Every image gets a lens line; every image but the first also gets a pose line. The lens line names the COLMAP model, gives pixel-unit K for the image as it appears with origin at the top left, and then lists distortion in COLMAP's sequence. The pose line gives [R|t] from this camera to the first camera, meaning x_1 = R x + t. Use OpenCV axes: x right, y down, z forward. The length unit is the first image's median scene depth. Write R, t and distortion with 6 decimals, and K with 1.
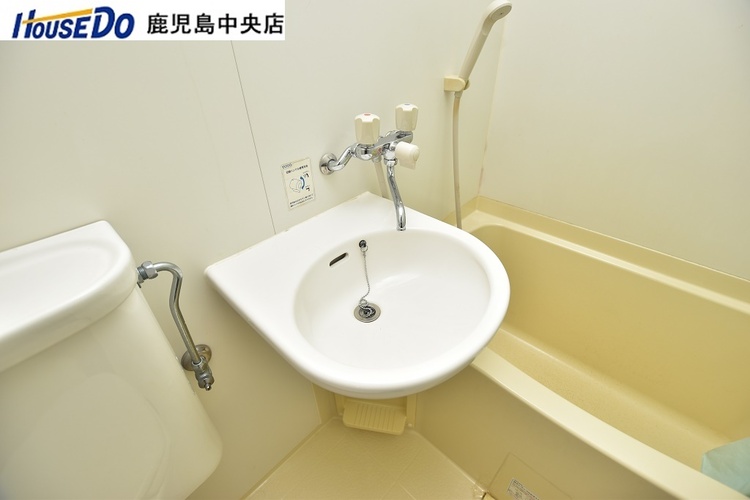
lens RADIAL K [[331.0, 0, 379.2], [0, 331.0, 250.4], [0, 0, 1]] dist [-0.026204, 0.000752]
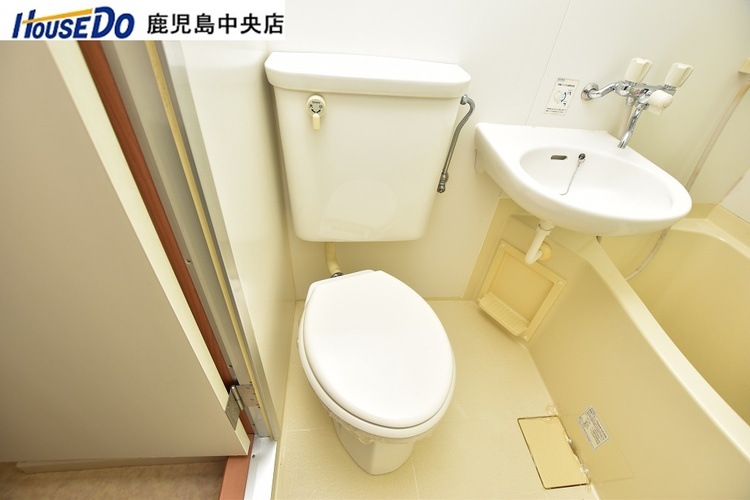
lens RADIAL K [[324.1, 0, 375.9], [0, 324.1, 247.2], [0, 0, 1]] dist [-0.034454, 0.000010]
pose [[0.728042, 0.497226, -0.471933, 0.129986], [-0.462377, 0.864420, 0.197448, 0.423492], [0.506125, 0.074461, 0.859240, -0.478128]]
